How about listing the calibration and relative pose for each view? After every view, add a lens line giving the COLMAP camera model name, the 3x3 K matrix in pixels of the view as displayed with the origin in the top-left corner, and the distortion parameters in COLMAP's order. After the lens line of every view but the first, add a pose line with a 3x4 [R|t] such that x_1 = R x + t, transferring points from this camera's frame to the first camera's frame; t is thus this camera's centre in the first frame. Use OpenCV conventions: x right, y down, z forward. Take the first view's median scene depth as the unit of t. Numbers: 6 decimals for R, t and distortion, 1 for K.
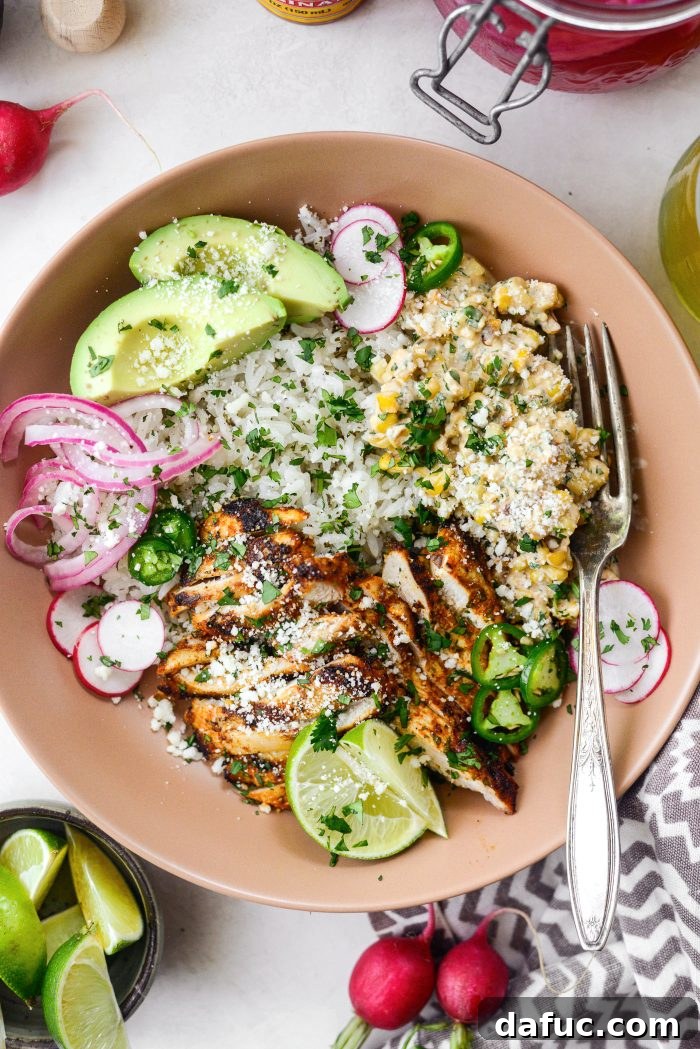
lens RADIAL K [[1676.4, 0, 350.0], [0, 1676.4, 524.5], [0, 0, 1]] dist [-0.155781, -0.054407]
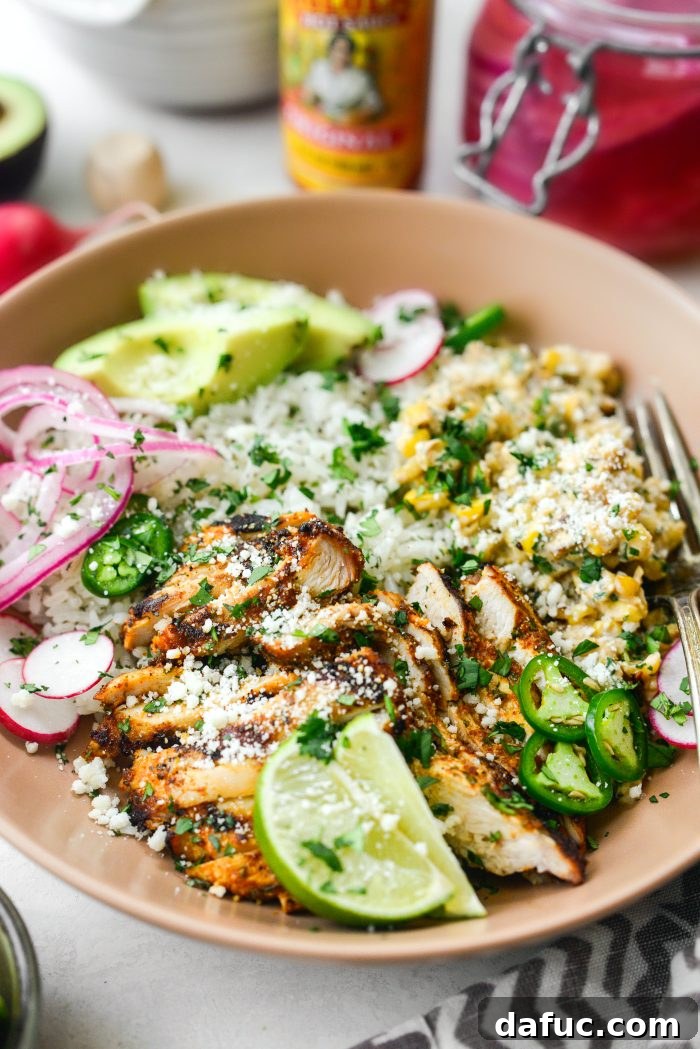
lens RADIAL K [[1711.8, 0, 350.0], [0, 1711.8, 524.5], [0, 0, 1]] dist [-0.081890, -0.067167]
pose [[0.997827, 0.062467, -0.020962, 0.008954], [-0.059761, 0.723986, -0.687221, 0.556056], [-0.027752, 0.686980, 0.726146, 0.398945]]
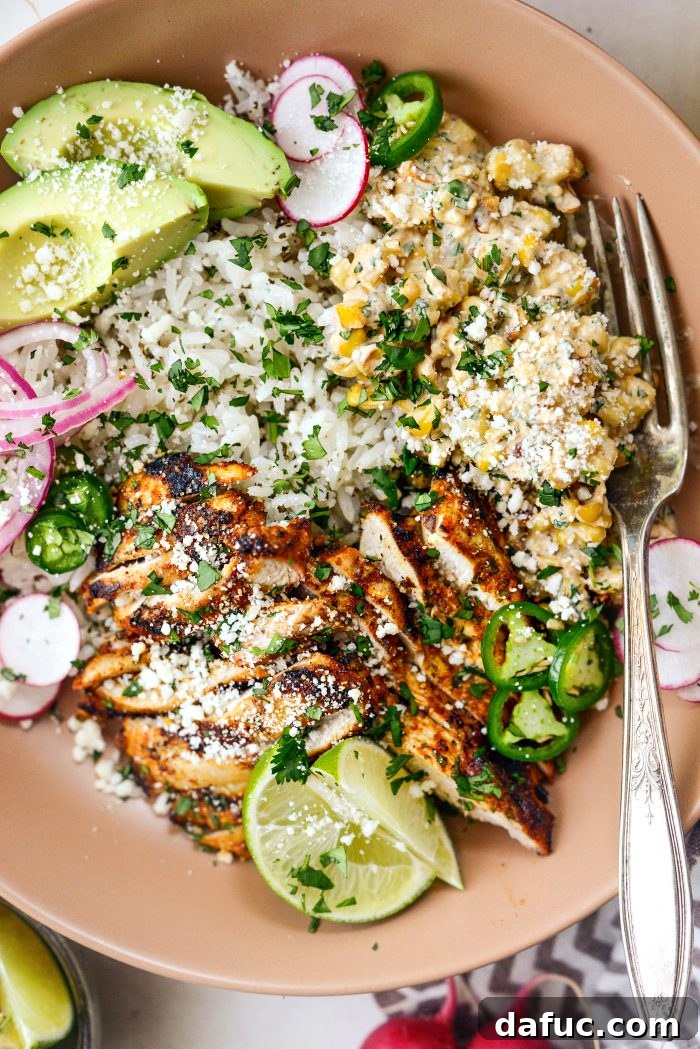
lens RADIAL K [[1711.8, 0, 350.0], [0, 1711.8, 524.5], [0, 0, 1]] dist [-0.081890, -0.067167]
pose [[0.997388, -0.047603, -0.054325, 0.057955], [0.048478, 0.998713, 0.014902, 0.008989], [0.053545, -0.017496, 0.998412, 0.230929]]
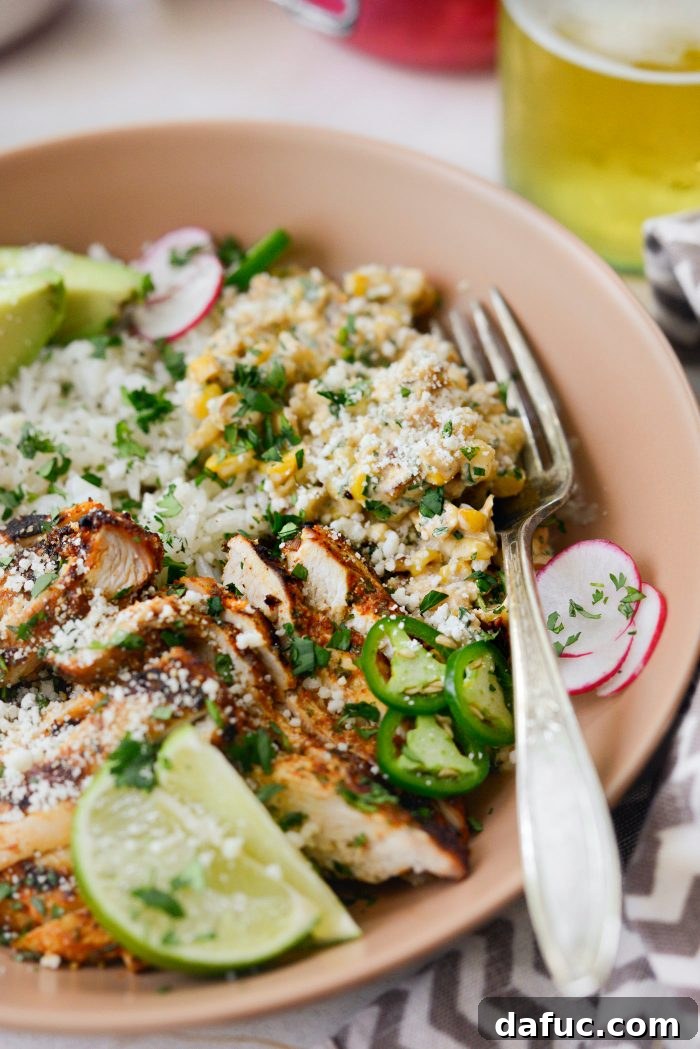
lens RADIAL K [[1711.8, 0, 350.0], [0, 1711.8, 524.5], [0, 0, 1]] dist [-0.081890, -0.067167]
pose [[0.993080, -0.112350, 0.034205, 0.051525], [0.106412, 0.737585, -0.666817, 0.478691], [0.049687, 0.665842, 0.744436, 0.476688]]
